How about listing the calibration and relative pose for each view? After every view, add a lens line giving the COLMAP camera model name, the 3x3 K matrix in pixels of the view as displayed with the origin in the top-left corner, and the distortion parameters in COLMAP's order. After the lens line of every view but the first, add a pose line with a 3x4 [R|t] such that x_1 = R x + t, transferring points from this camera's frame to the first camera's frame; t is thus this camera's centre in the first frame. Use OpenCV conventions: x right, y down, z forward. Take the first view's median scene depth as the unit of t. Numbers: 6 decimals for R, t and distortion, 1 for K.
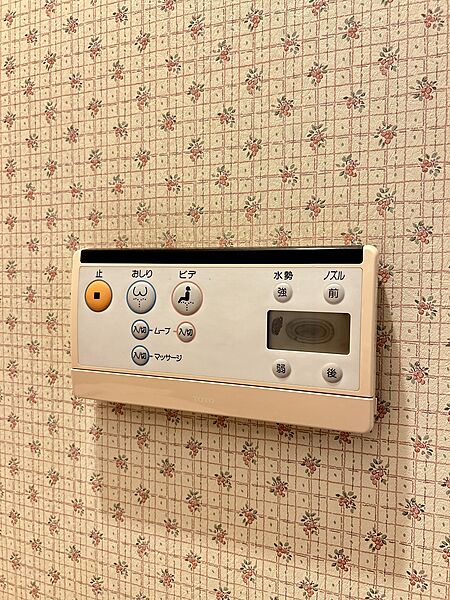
lens RADIAL K [[453.7, 0, 224.5], [0, 453.7, 301.9], [0, 0, 1]] dist [-0.003548, -0.002746]
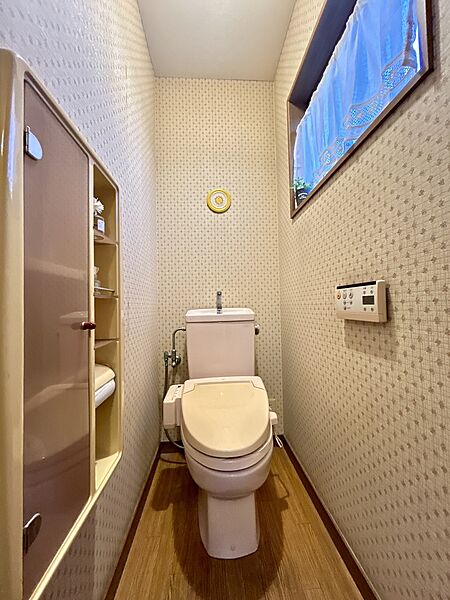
lens RADIAL K [[245.8, 0, 225.0], [0, 245.8, 299.0], [0, 0, 1]] dist [0.004123, -0.000004]
pose [[0.412337, -0.046554, -0.909841, 1.707963], [-0.015549, 0.998188, -0.058121, 0.203901], [0.910898, 0.038112, 0.410867, -1.242746]]
